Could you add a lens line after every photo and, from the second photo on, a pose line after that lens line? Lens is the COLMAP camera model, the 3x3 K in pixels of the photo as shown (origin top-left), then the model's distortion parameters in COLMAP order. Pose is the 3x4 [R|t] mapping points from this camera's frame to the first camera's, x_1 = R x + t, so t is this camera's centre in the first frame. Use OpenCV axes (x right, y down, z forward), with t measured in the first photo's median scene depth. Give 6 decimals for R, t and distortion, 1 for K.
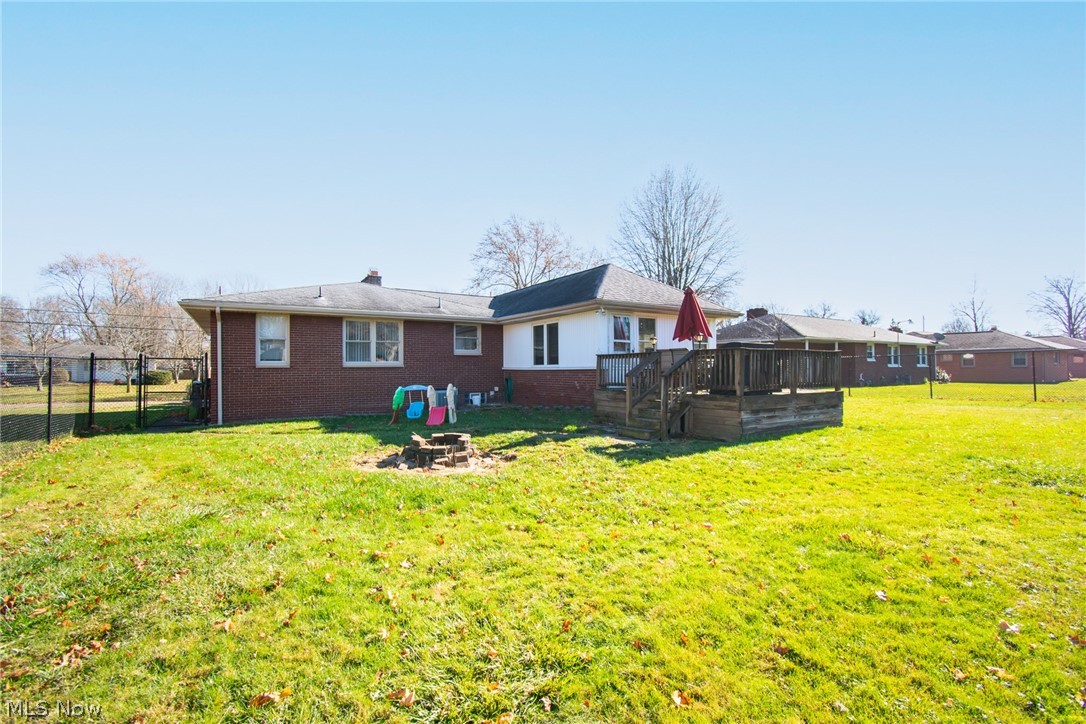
lens RADIAL K [[494.6, 0, 537.8], [0, 494.6, 359.2], [0, 0, 1]] dist [0.003444, 0.000222]
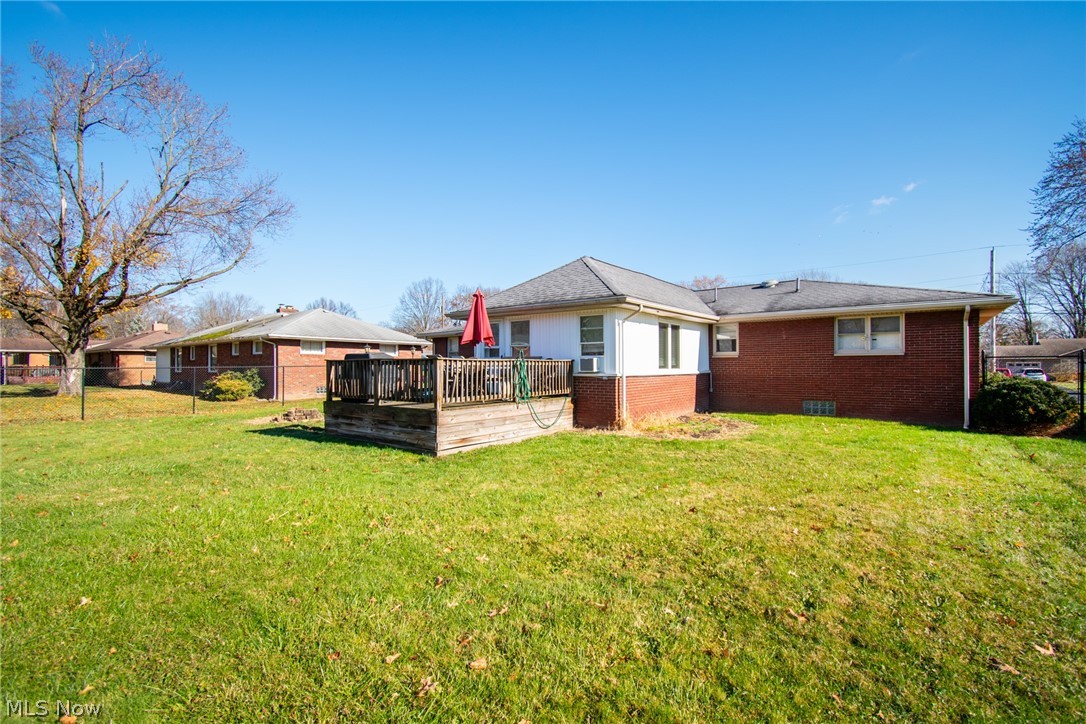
lens RADIAL K [[494.6, 0, 541.1], [0, 494.6, 363.6], [0, 0, 1]] dist [0.003444, 0.000222]
pose [[0.369848, 0.004311, -0.929082, 1.385162], [0.008176, 0.999935, 0.007895, -0.012691], [0.929056, -0.010516, 0.369789, 0.869864]]
